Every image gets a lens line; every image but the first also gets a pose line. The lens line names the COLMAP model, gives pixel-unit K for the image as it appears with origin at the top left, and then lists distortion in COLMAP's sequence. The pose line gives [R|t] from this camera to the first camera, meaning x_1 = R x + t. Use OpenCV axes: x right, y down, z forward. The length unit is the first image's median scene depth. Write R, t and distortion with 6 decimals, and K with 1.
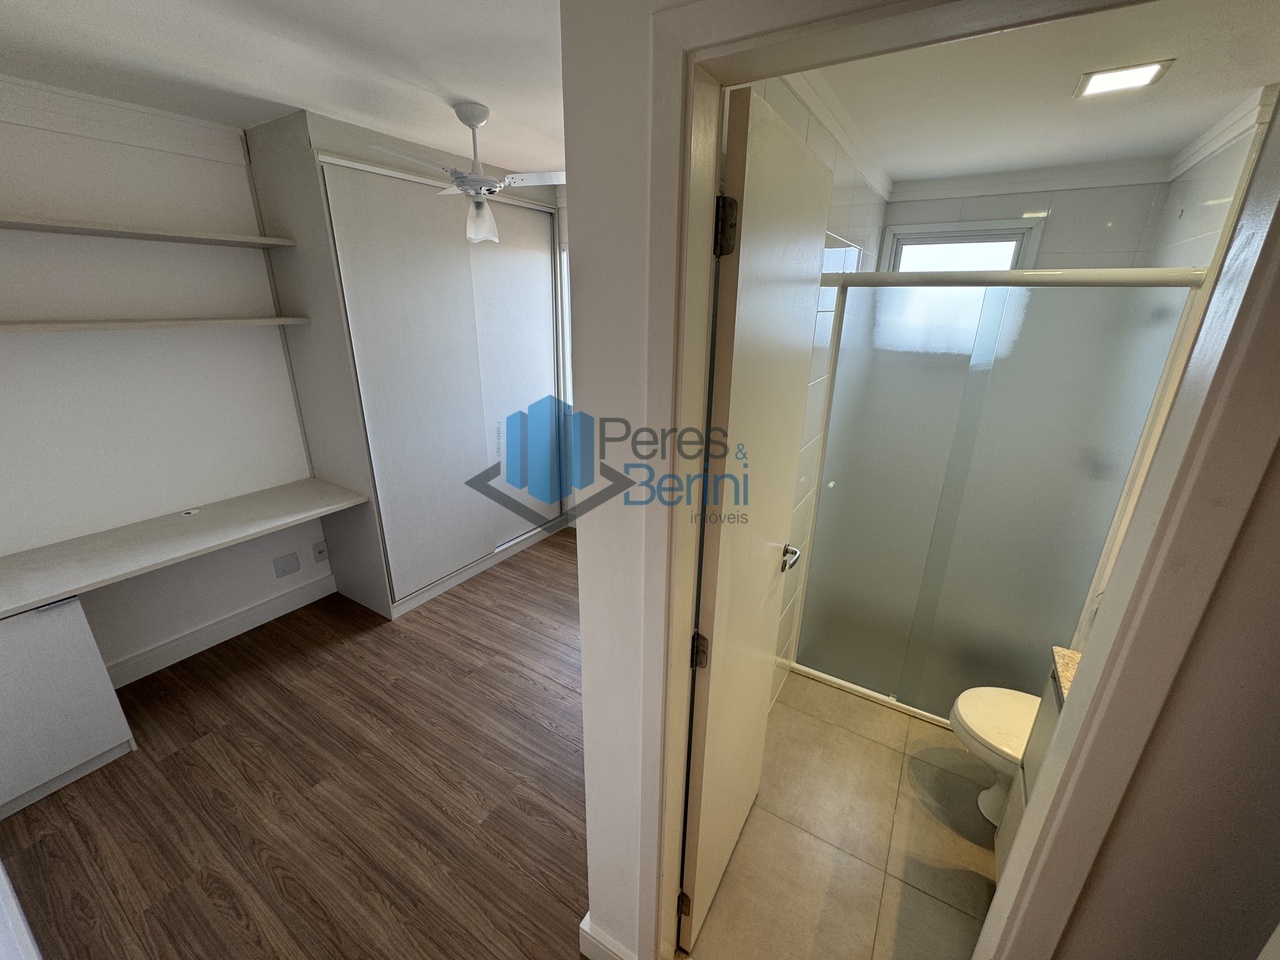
lens RADIAL K [[514.0, 0, 639.6], [0, 514.0, 477.5], [0, 0, 1]] dist [-0.001381, 0.000226]
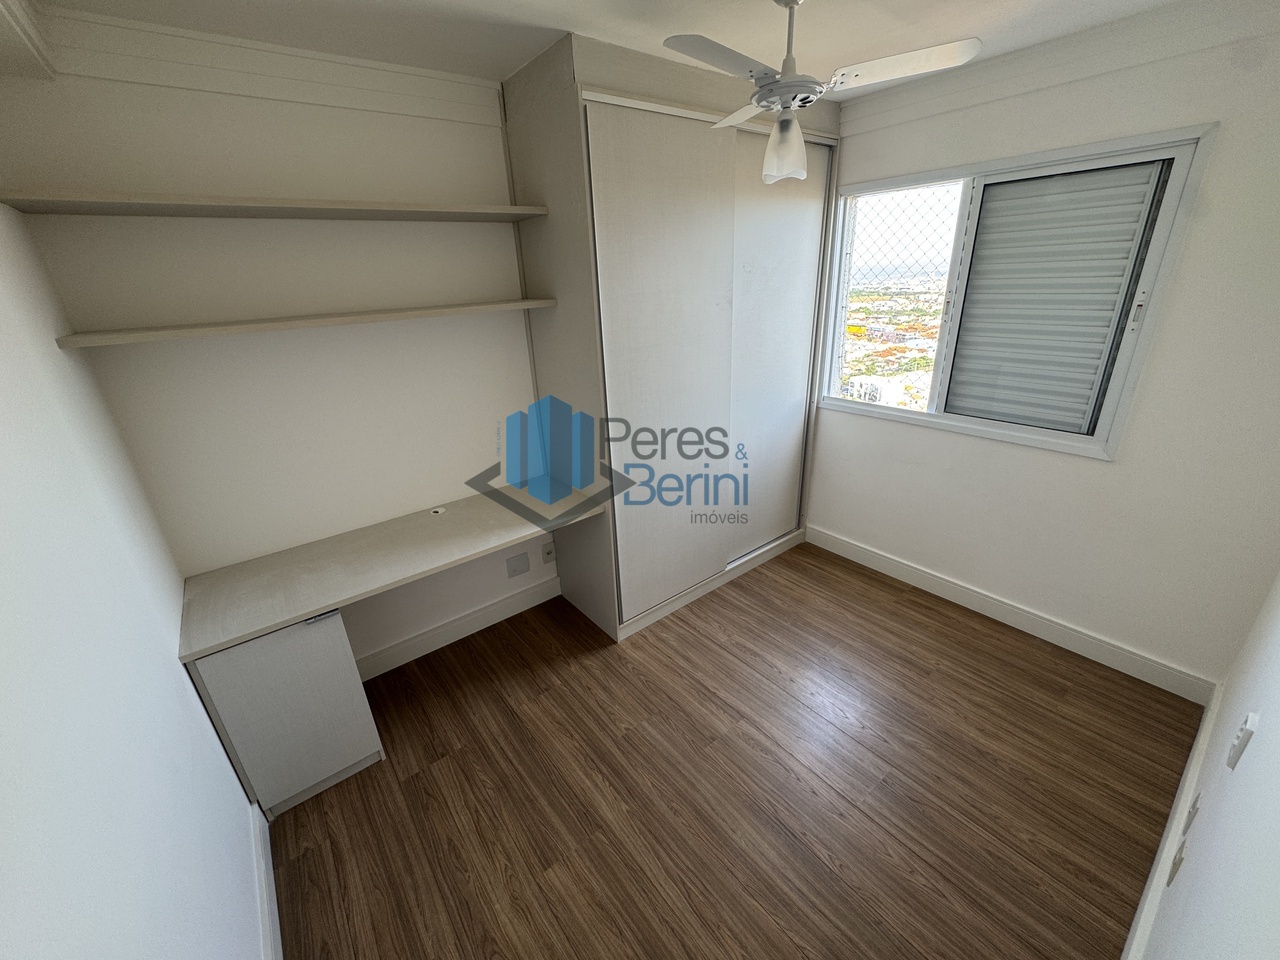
lens RADIAL K [[514.0, 0, 639.6], [0, 514.0, 477.5], [0, 0, 1]] dist [-0.001381, 0.000226]
pose [[0.938900, 0.074876, -0.335947, -0.208998], [-0.057012, 0.996400, 0.062739, -0.078383], [0.339436, -0.039753, 0.939789, 0.235267]]
